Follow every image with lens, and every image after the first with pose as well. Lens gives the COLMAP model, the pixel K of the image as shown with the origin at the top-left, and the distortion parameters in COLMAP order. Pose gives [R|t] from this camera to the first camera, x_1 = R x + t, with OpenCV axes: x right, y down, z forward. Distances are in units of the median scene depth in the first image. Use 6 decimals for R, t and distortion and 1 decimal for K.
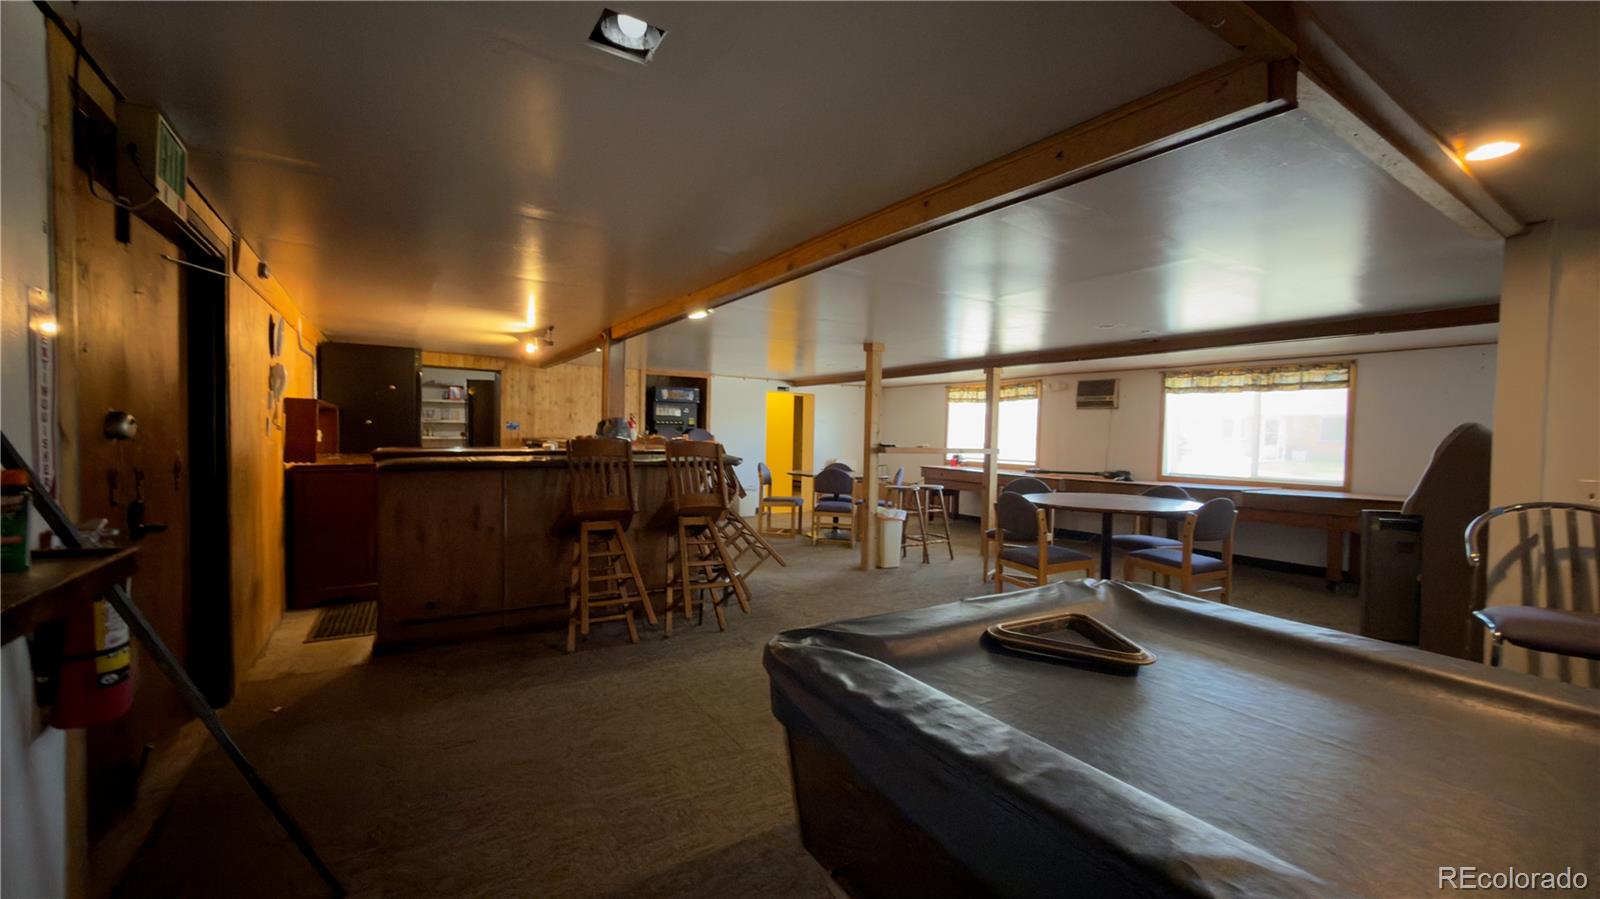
lens RADIAL K [[632.4, 0, 800.0], [0, 632.4, 449.5], [0, 0, 1]] dist [-0.001315, -0.000031]
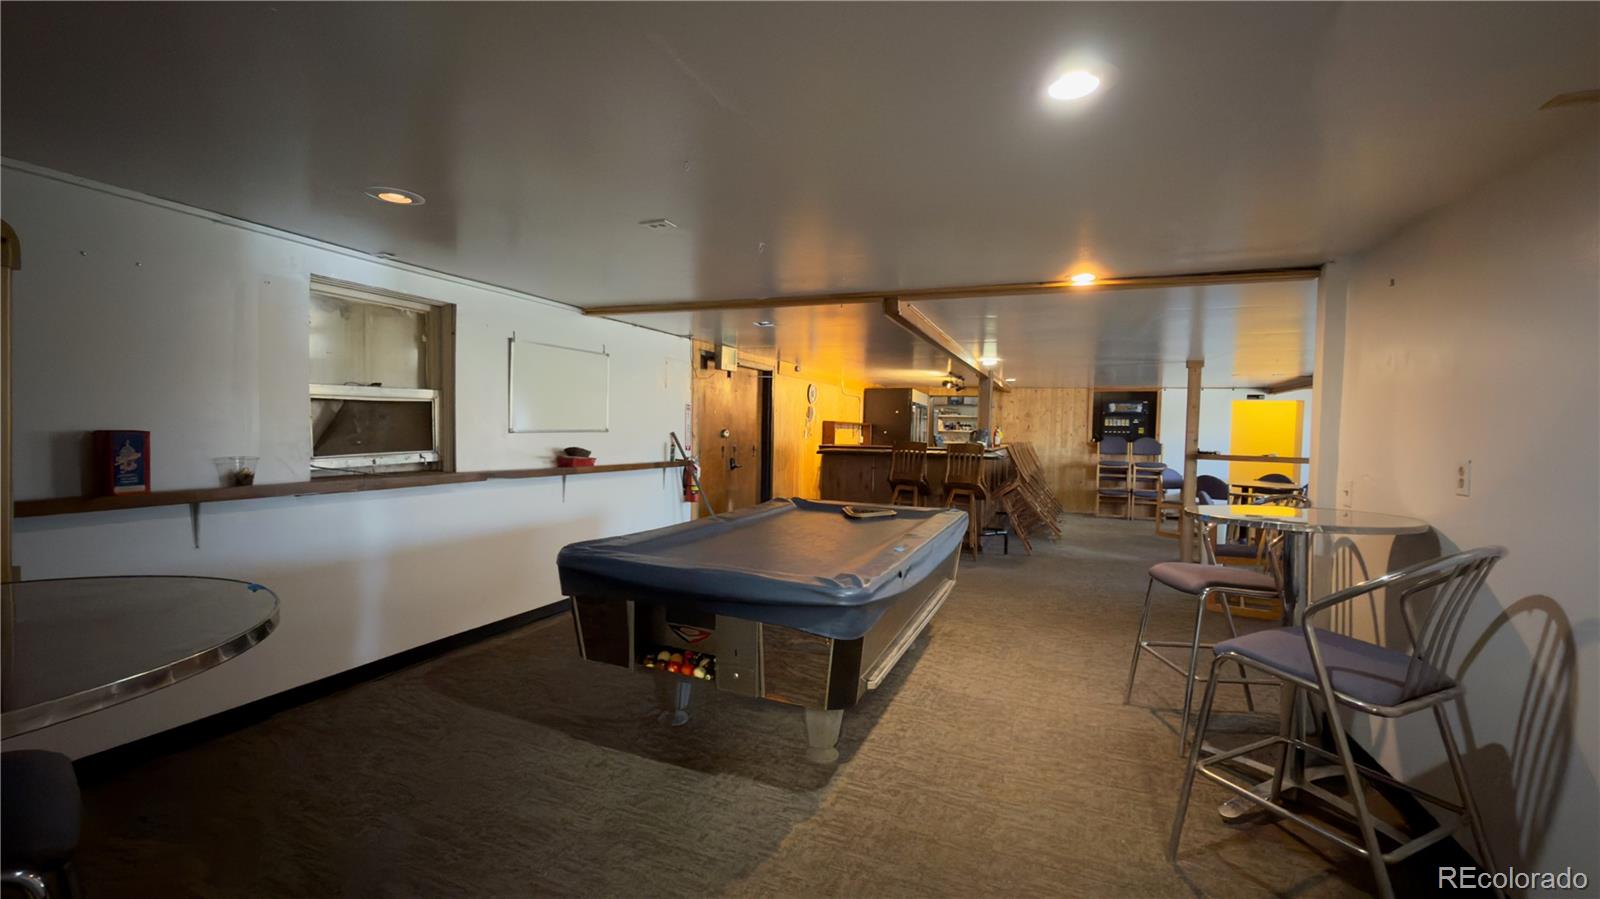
lens RADIAL K [[632.4, 0, 800.0], [0, 632.4, 449.5], [0, 0, 1]] dist [-0.001315, -0.000031]
pose [[0.559919, 0.020288, -0.828299, 0.475845], [-0.033214, 0.999446, 0.002028, 0.006648], [0.827881, 0.026376, 0.560283, -0.135532]]
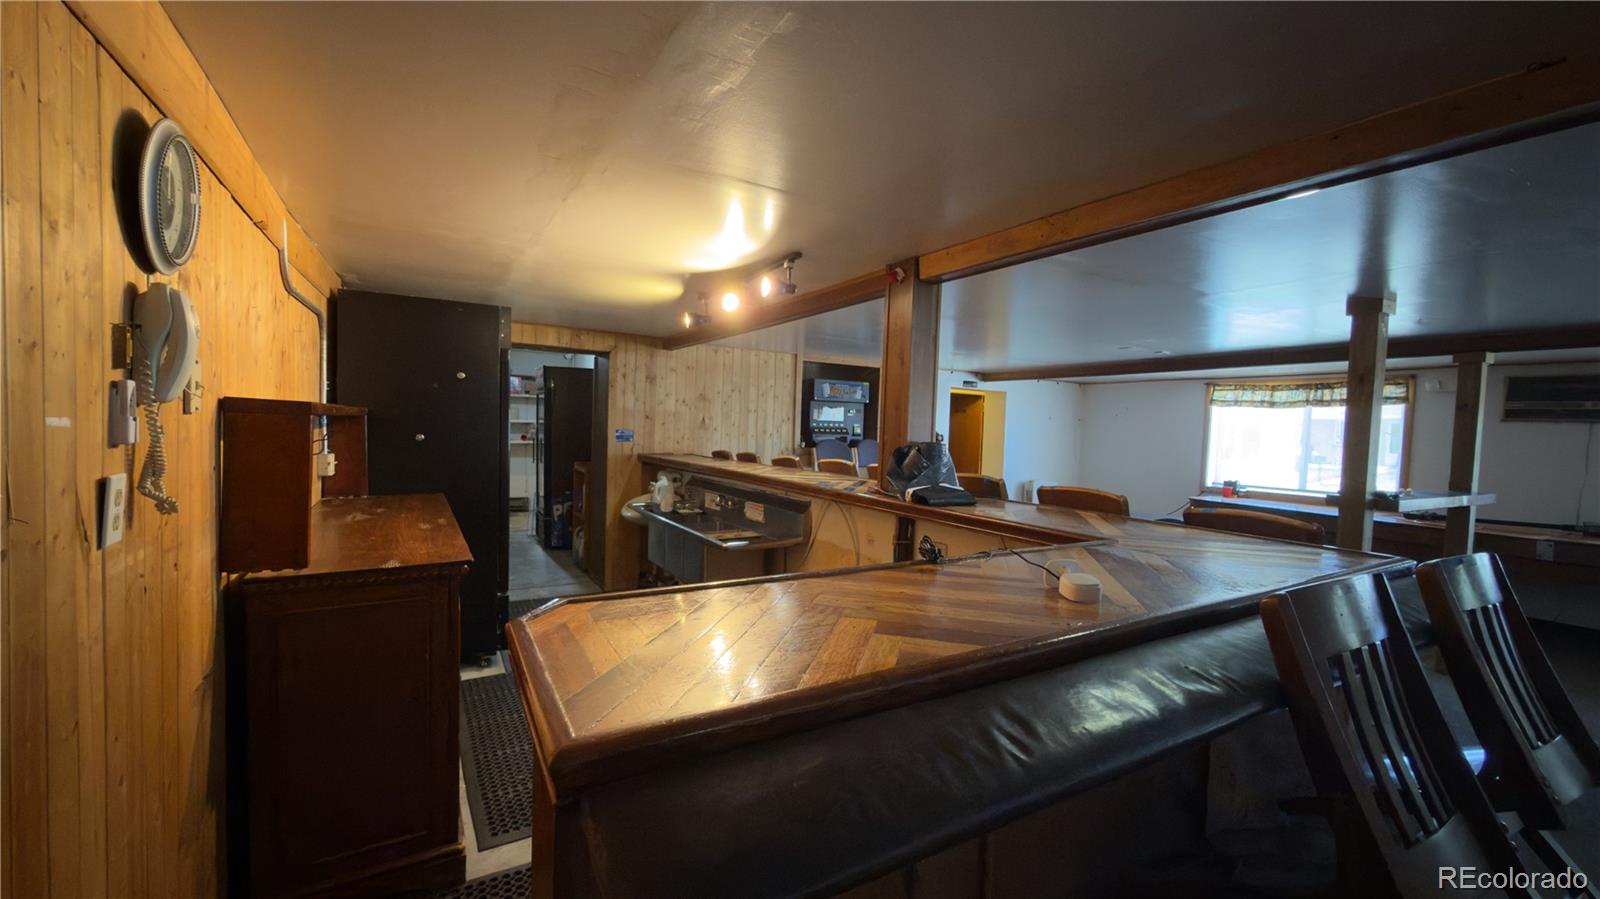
lens RADIAL K [[632.4, 0, 800.0], [0, 632.4, 449.5], [0, 0, 1]] dist [-0.001315, -0.000031]
pose [[0.999430, 0.014023, -0.030716, -0.244990], [-0.013729, 0.999858, 0.009763, -0.031598], [0.030849, -0.009336, 0.999480, 0.336404]]
